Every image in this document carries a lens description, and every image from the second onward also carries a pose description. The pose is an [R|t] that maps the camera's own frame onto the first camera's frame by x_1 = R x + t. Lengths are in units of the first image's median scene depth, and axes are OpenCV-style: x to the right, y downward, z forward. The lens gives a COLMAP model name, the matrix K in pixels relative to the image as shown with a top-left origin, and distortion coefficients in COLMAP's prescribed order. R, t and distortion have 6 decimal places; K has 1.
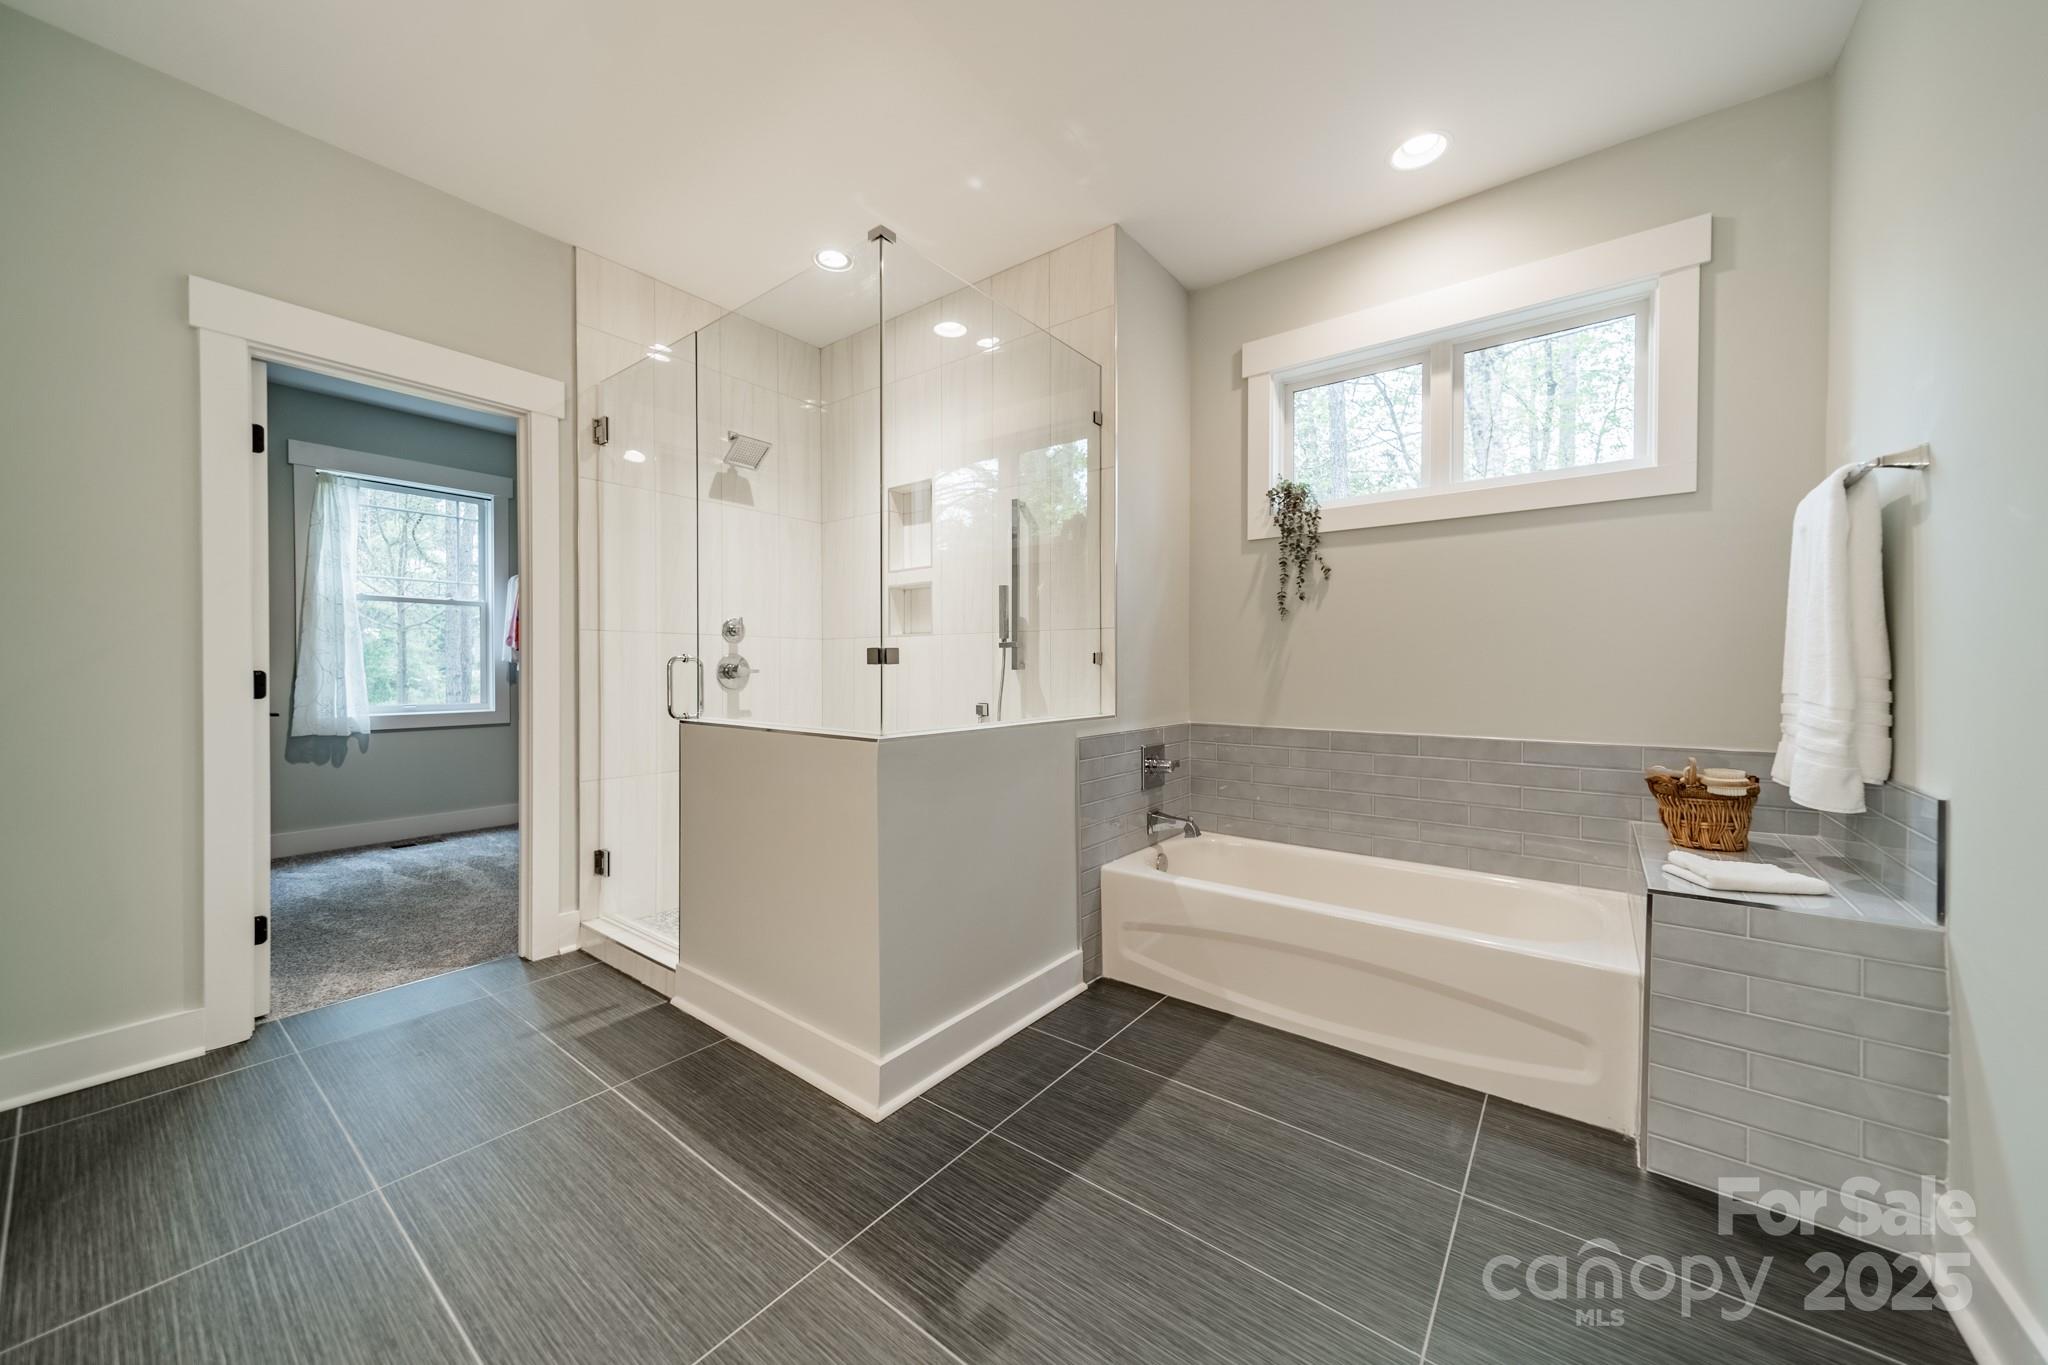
lens RADIAL K [[724.9, 0, 1023.6], [0, 724.9, 677.0], [0, 0, 1]] dist [0.008859, -0.000613]
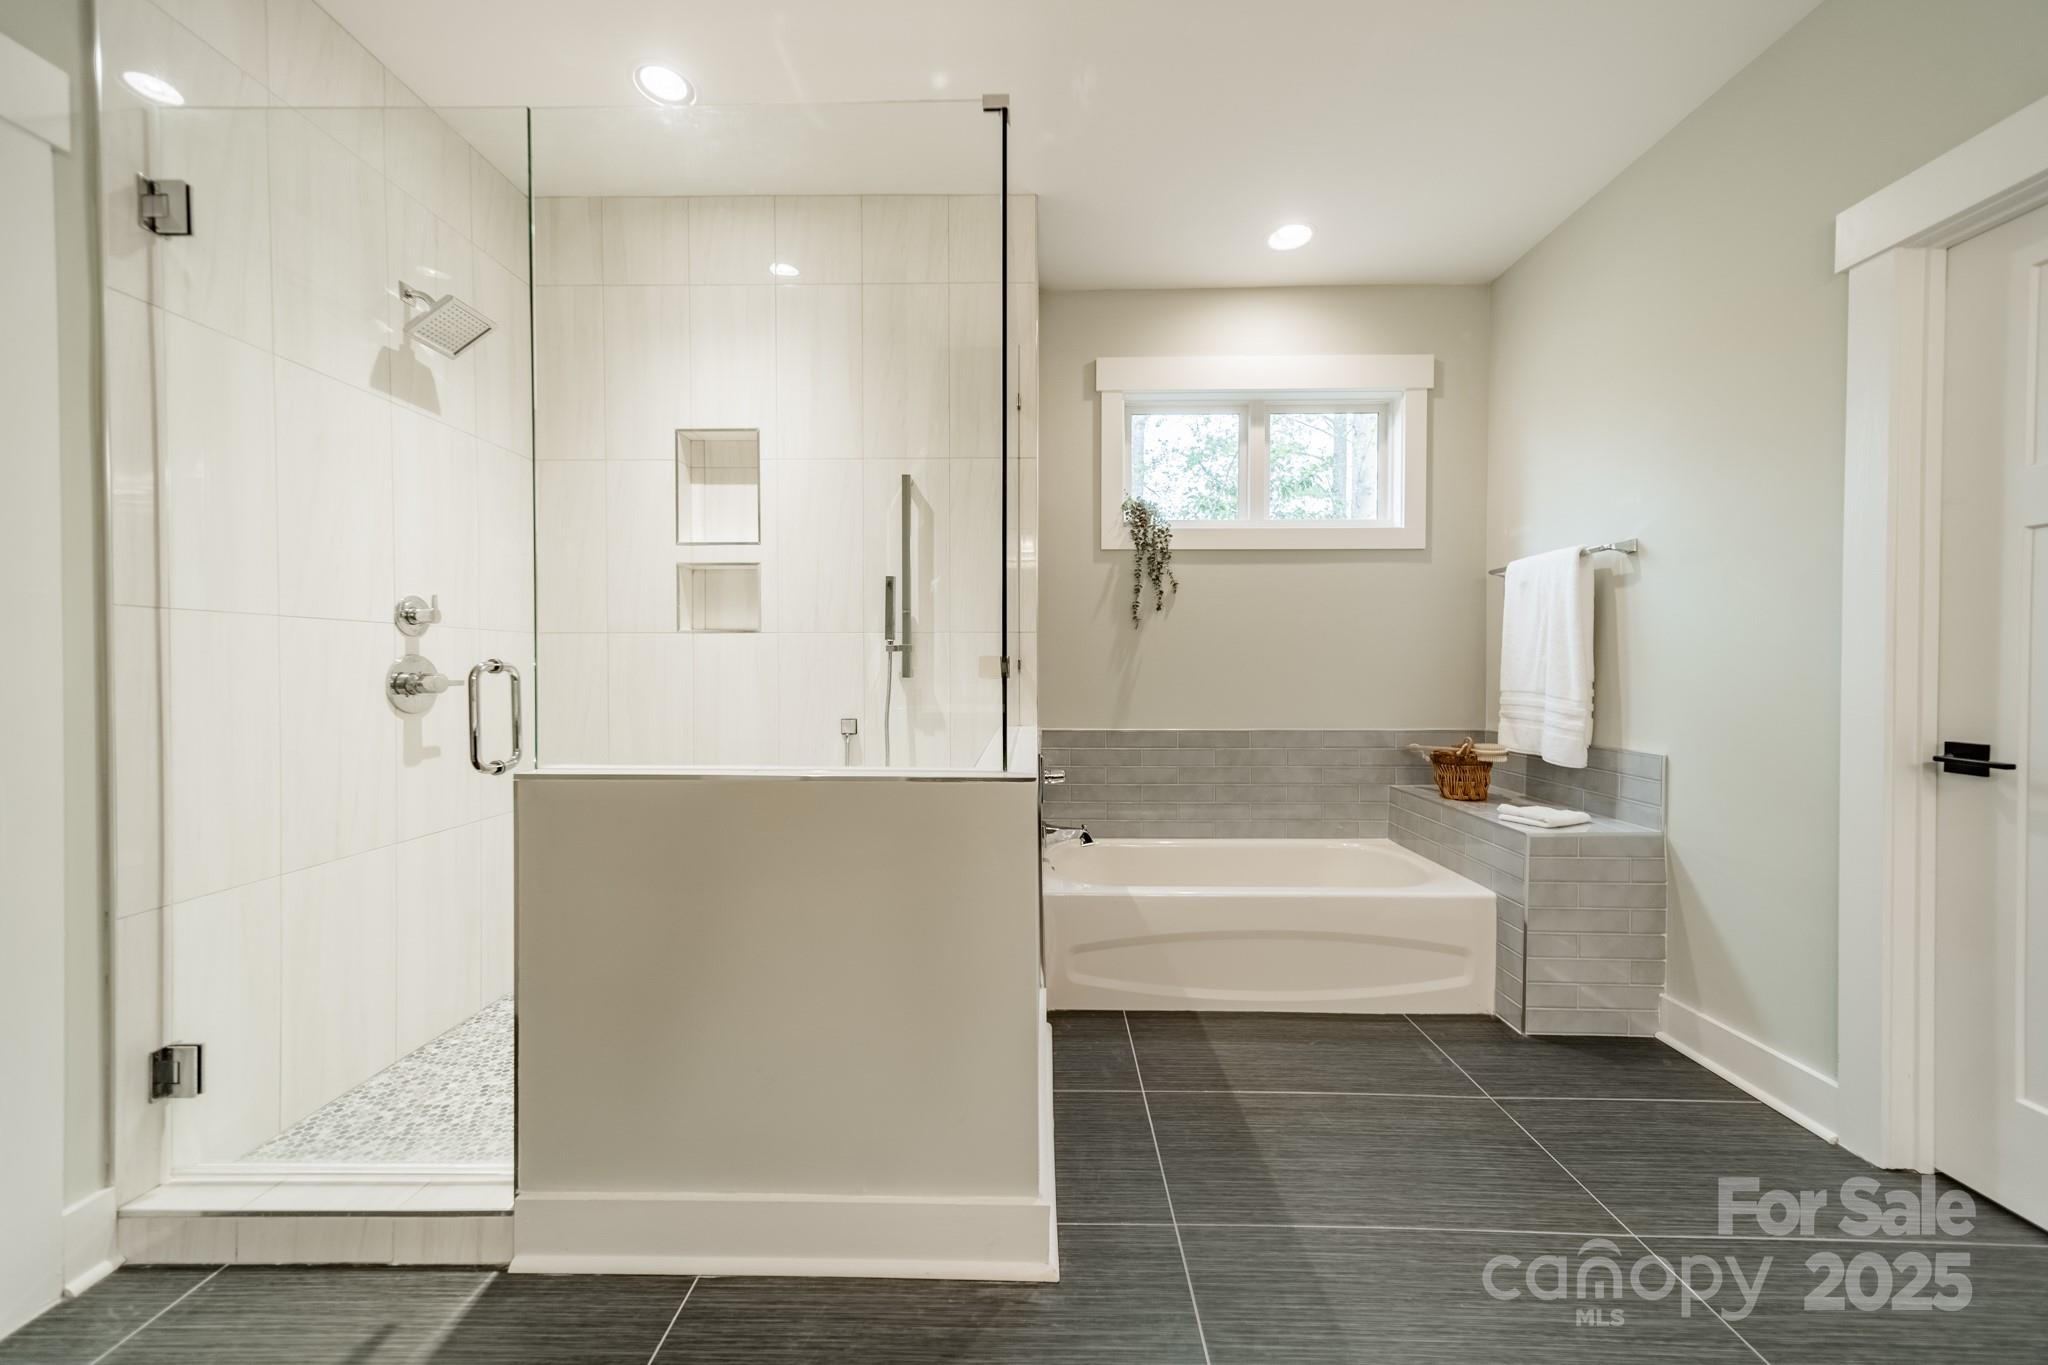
lens RADIAL K [[724.9, 0, 1024.5], [0, 724.9, 677.9], [0, 0, 1]] dist [0.008859, -0.000613]
pose [[0.804175, -0.011255, 0.594286, -0.466866], [0.008740, 0.999937, 0.007112, -0.017139], [-0.594328, -0.000525, 0.804223, 0.281232]]
